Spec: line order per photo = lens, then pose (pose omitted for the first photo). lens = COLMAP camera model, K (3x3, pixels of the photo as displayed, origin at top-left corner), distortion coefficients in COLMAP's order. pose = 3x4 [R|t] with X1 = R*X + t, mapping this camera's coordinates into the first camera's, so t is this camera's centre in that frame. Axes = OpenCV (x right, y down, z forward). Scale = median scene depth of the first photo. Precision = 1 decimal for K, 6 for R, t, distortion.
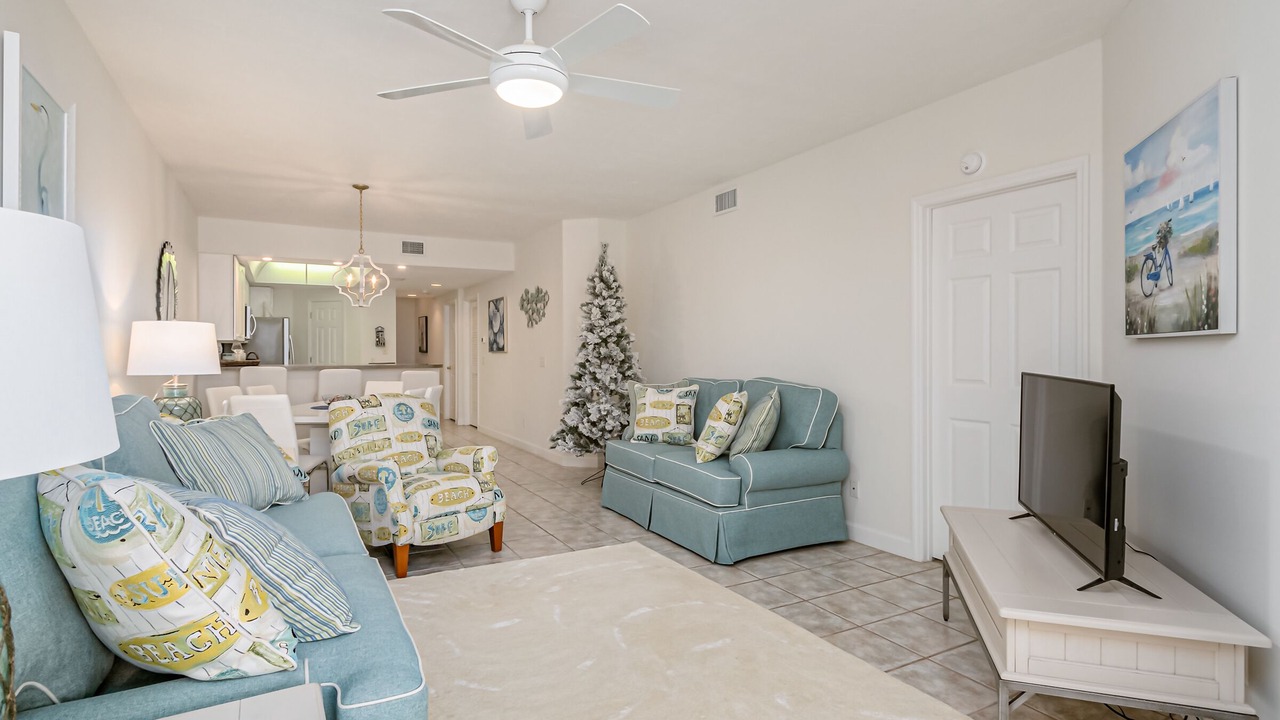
lens RADIAL K [[667.0, 0, 662.2], [0, 667.0, 351.2], [0, 0, 1]] dist [-0.000837, -0.001040]
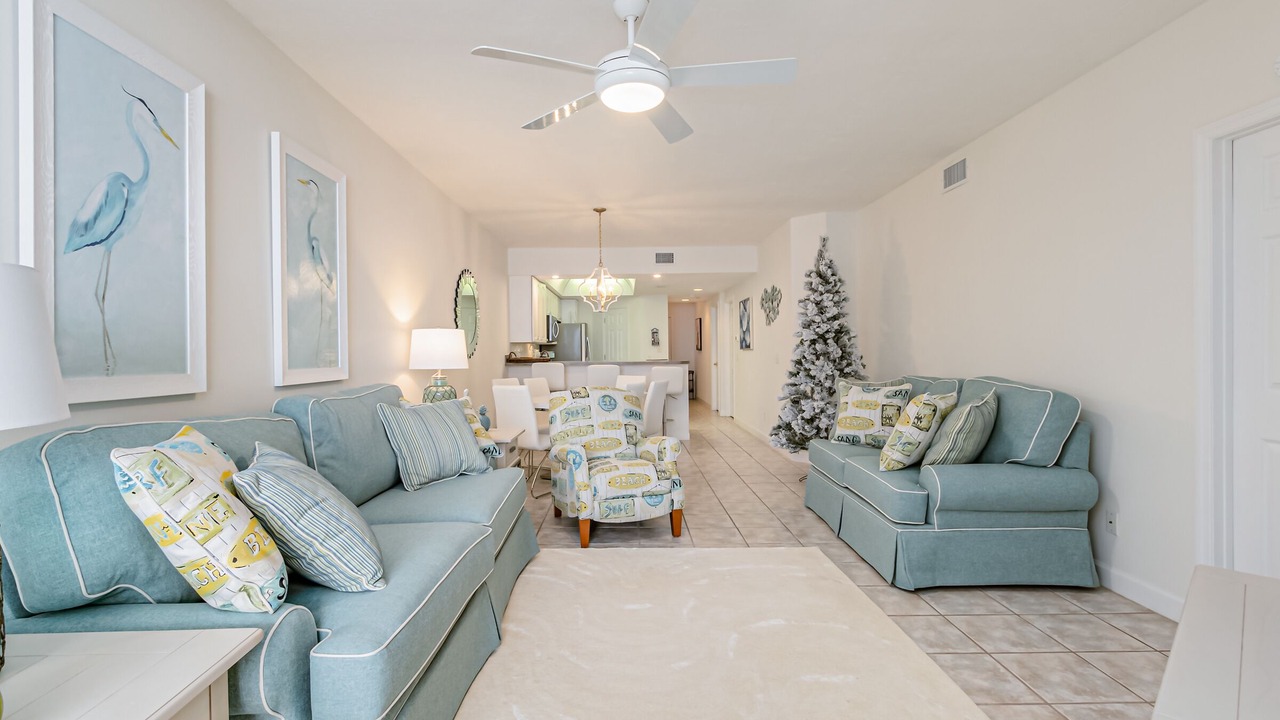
lens RADIAL K [[614.7, 0, 620.7], [0, 614.7, 355.6], [0, 0, 1]] dist [0.001916, -0.000562]
pose [[0.862385, -0.004327, -0.506235, 0.172382], [0.010232, 0.999908, 0.008884, 0.001287], [0.506150, -0.012841, 0.862350, 0.110020]]
